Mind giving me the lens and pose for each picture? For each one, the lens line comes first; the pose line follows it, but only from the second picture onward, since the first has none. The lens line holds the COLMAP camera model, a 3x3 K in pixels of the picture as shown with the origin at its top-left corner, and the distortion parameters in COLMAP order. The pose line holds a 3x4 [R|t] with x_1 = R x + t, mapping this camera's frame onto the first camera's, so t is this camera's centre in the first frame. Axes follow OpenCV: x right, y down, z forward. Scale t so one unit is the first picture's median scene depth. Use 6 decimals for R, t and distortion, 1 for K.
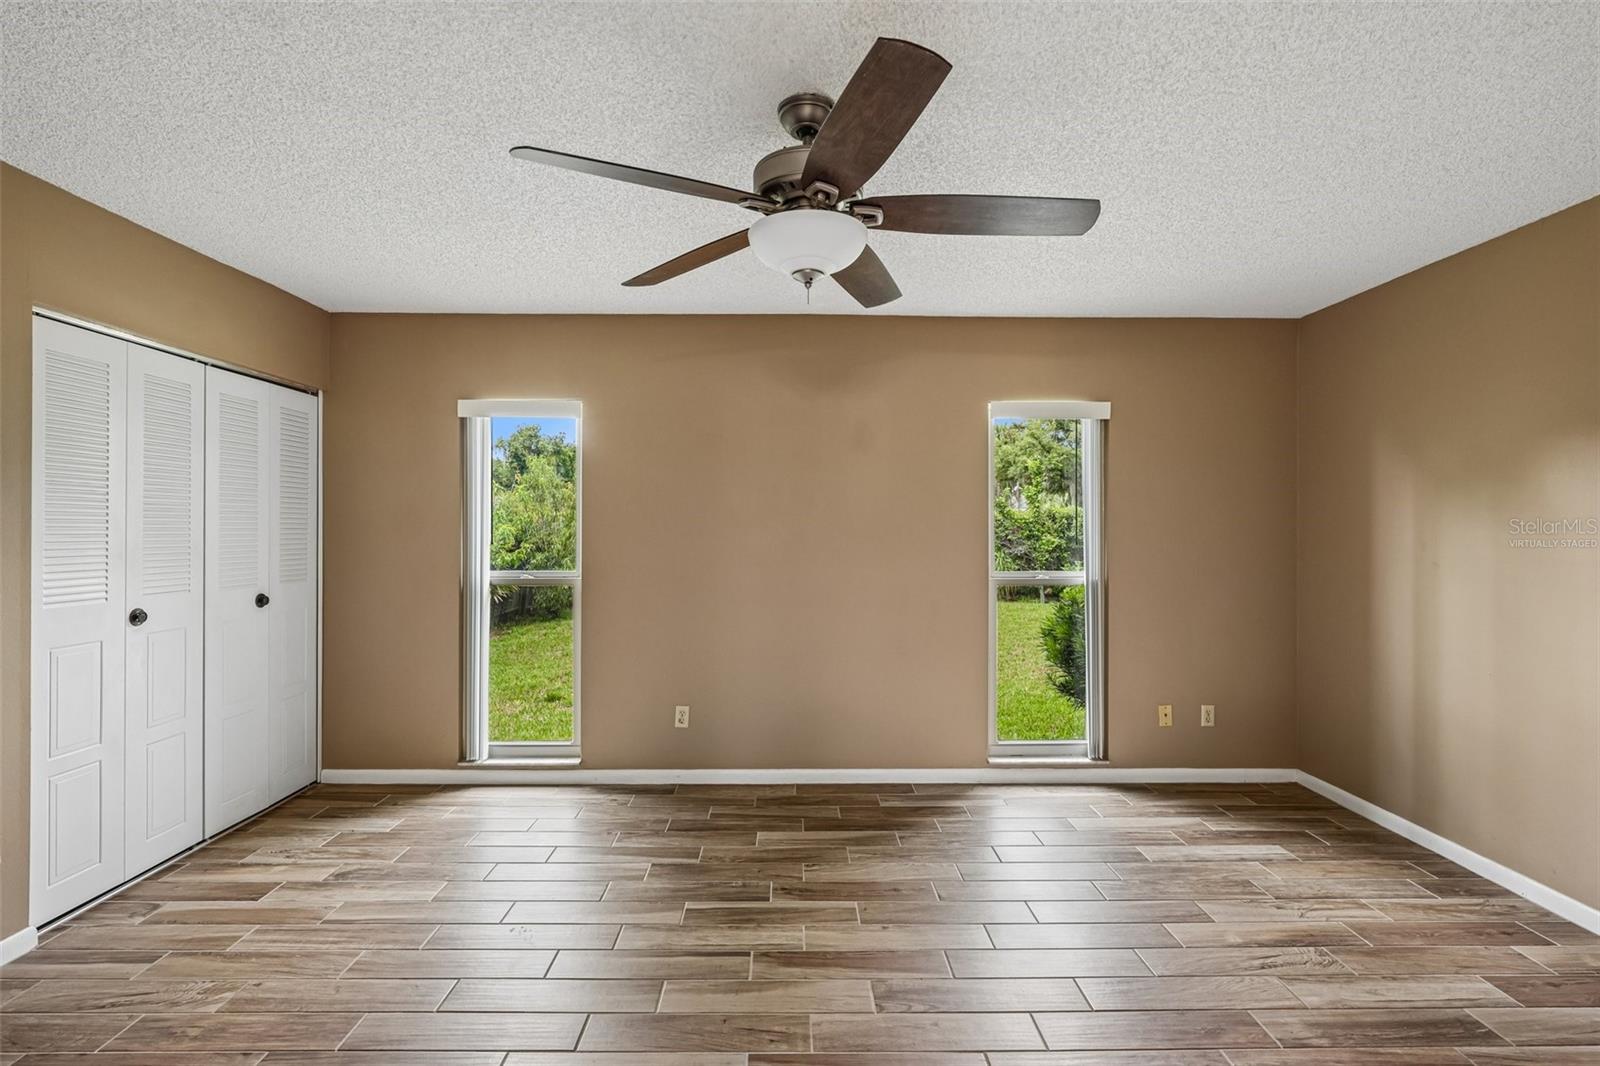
lens RADIAL K [[747.0, 0, 794.7], [0, 747.0, 529.9], [0, 0, 1]] dist [-0.006696, 0.002637]
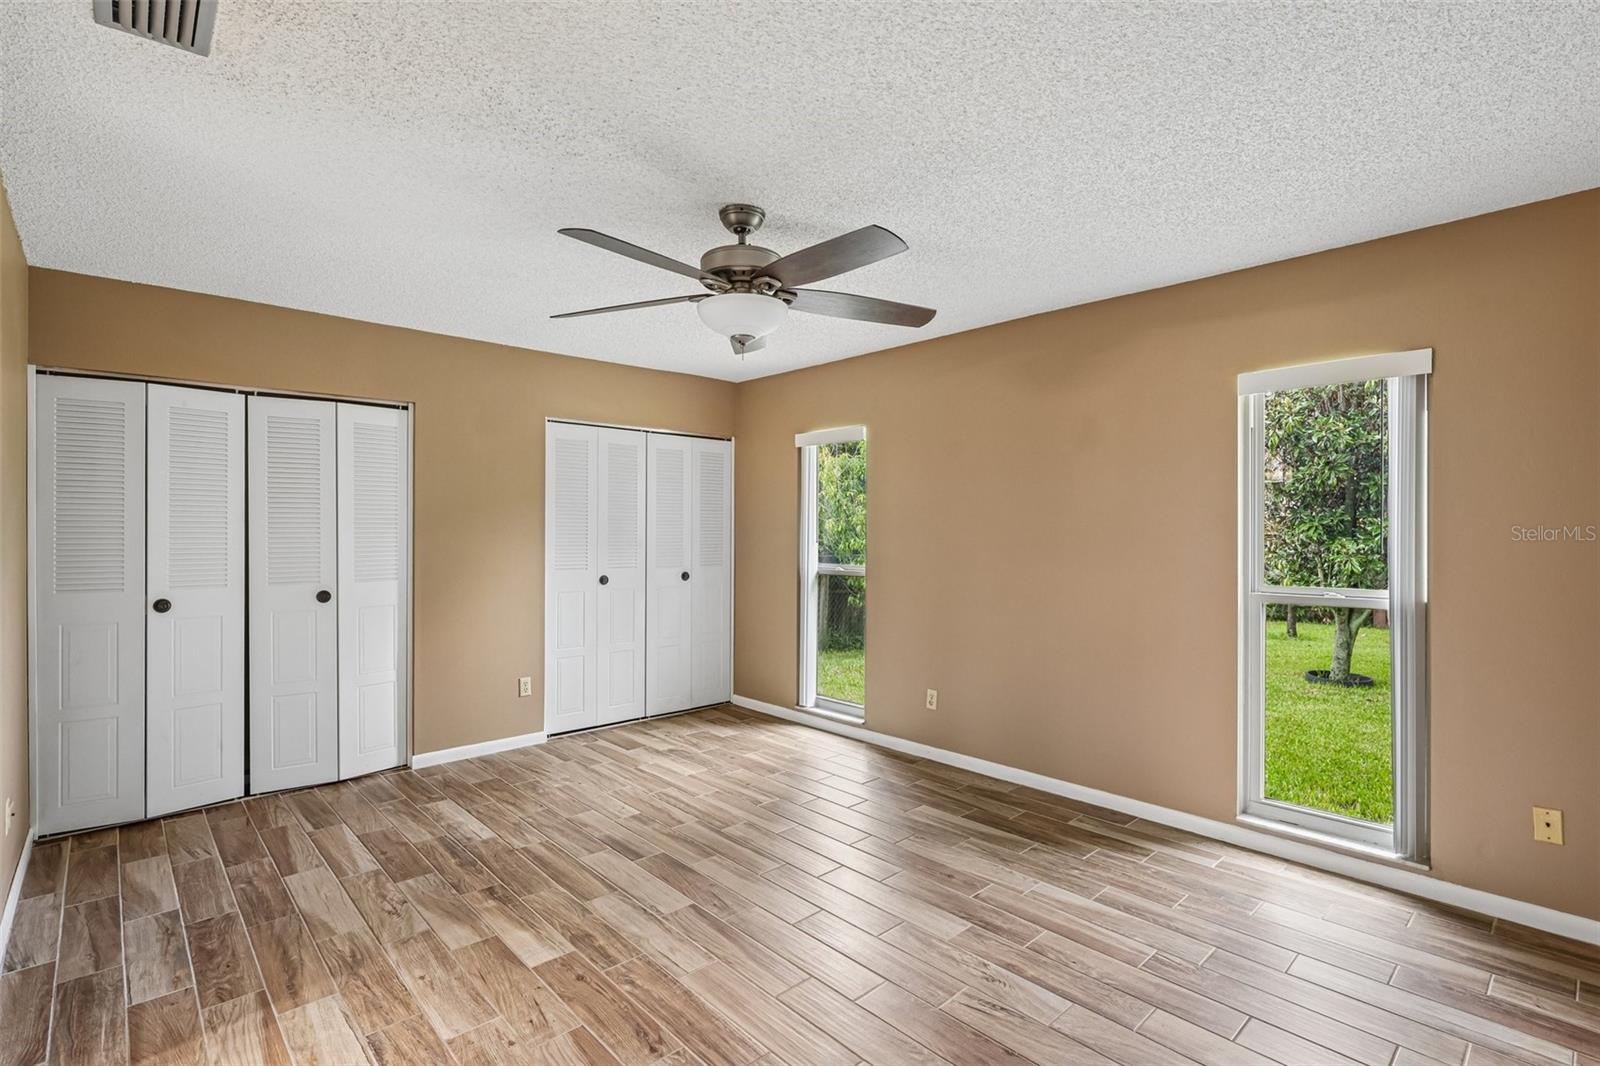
lens RADIAL K [[747.0, 0, 783.6], [0, 747.0, 531.2], [0, 0, 1]] dist [-0.006696, 0.002637]
pose [[0.667214, 0.000809, -0.744866, 0.576610], [-0.003639, 0.999991, -0.002173, 0.002281], [0.744857, 0.004160, 0.667211, 0.097301]]
